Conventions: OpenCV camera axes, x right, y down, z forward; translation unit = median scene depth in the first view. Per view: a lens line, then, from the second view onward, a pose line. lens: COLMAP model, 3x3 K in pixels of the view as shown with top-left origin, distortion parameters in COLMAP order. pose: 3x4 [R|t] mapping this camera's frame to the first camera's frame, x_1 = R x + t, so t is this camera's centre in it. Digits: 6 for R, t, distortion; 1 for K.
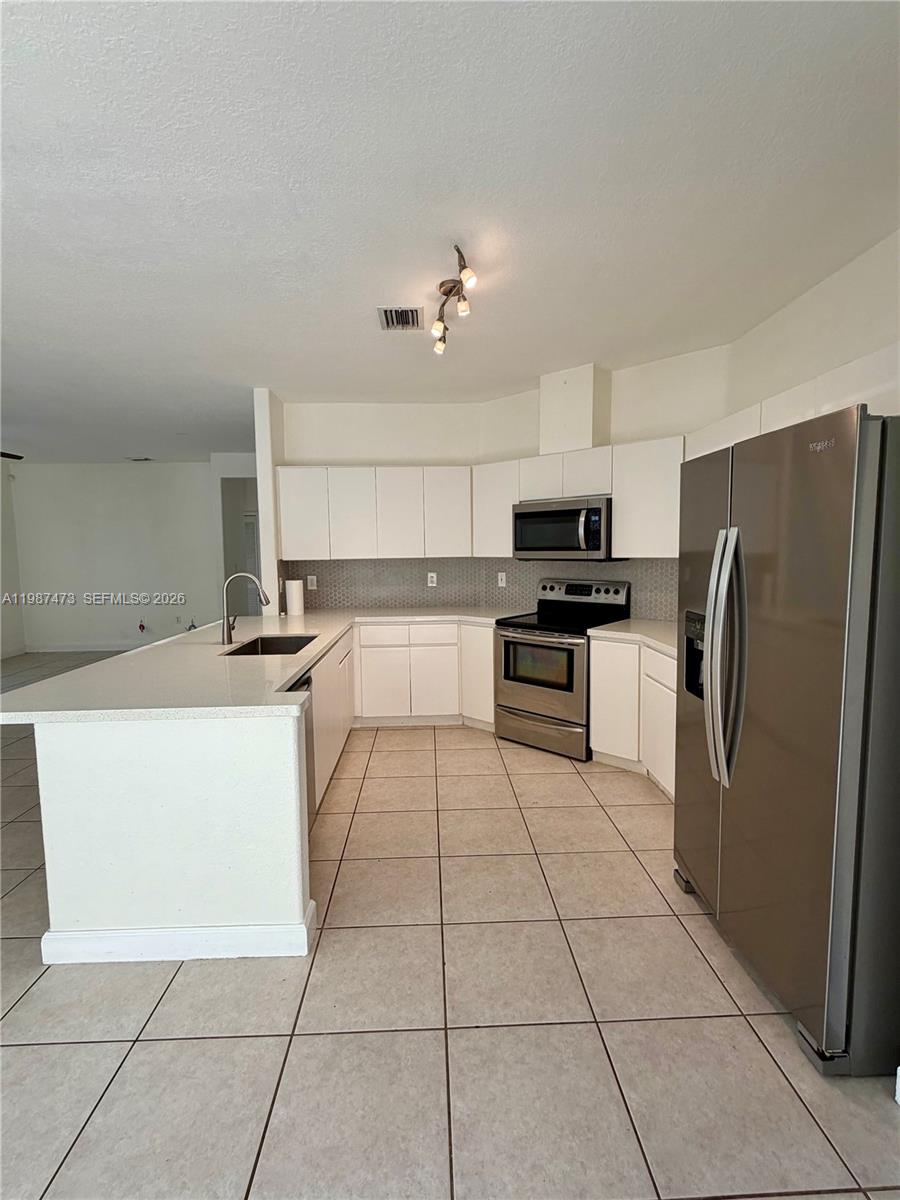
lens RADIAL K [[544.8, 0, 448.3], [0, 544.8, 601.0], [0, 0, 1]] dist [-0.000667, -0.000088]
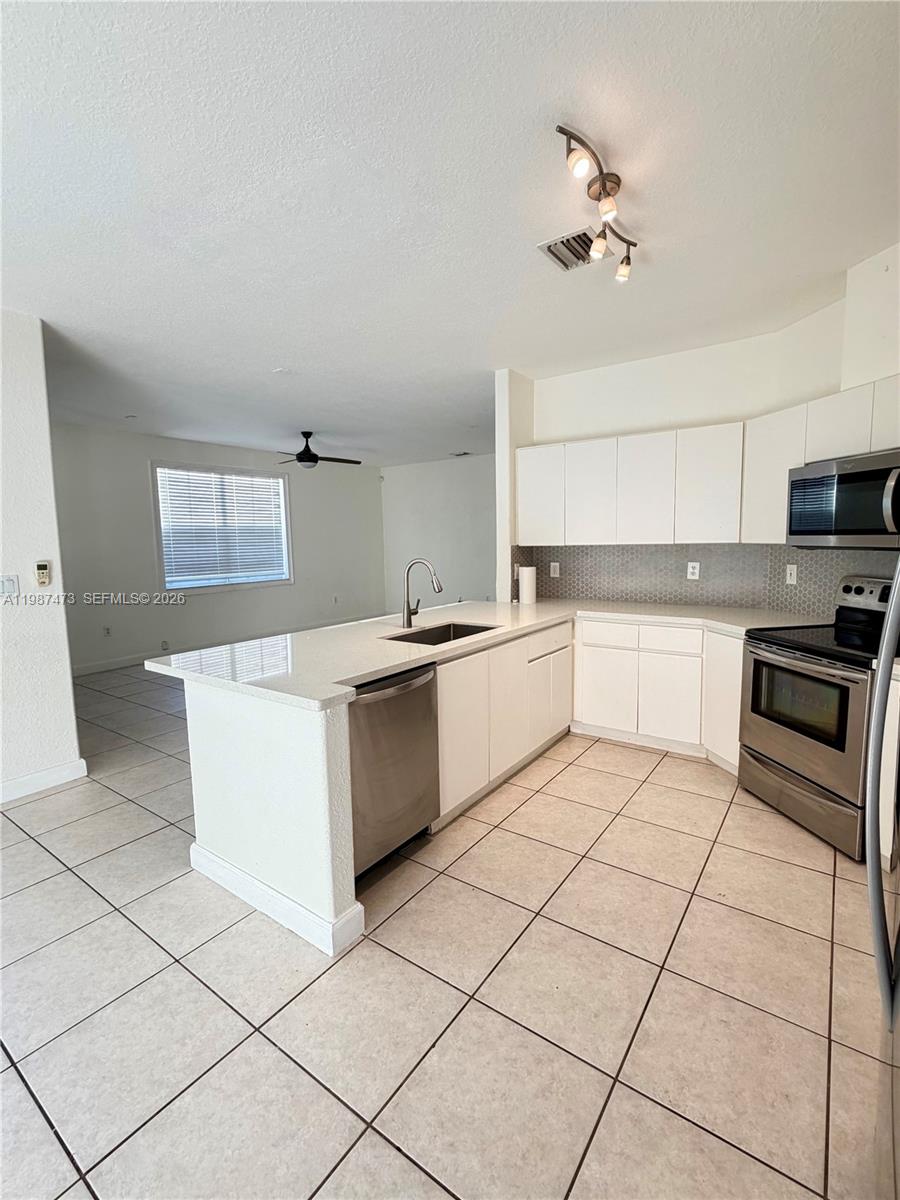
lens RADIAL K [[544.8, 0, 443.9], [0, 544.8, 601.0], [0, 0, 1]] dist [-0.000667, -0.000088]
pose [[0.787400, 0.068346, -0.612642, 0.210293], [-0.049746, 0.997638, 0.047360, -0.018024], [0.614432, -0.006815, 0.788940, 0.169230]]
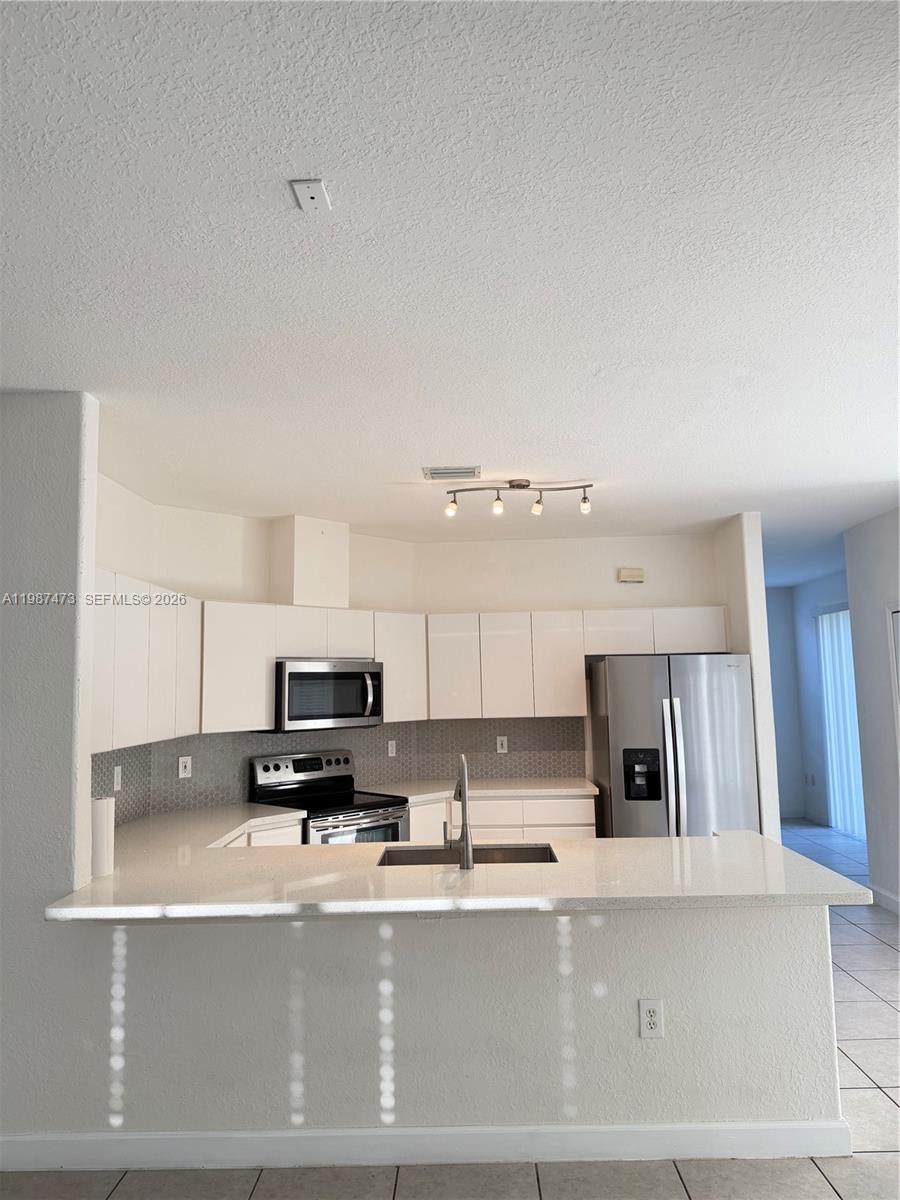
lens RADIAL K [[842.8, 0, 451.9], [0, 842.8, 598.9], [0, 0, 1]] dist [0.007303, 0.000539]
pose [[0.053698, 0.118978, 0.991444, -1.100877], [0.129521, 0.983659, -0.125059, -0.082619], [-0.990122, 0.135129, 0.037411, 0.705536]]
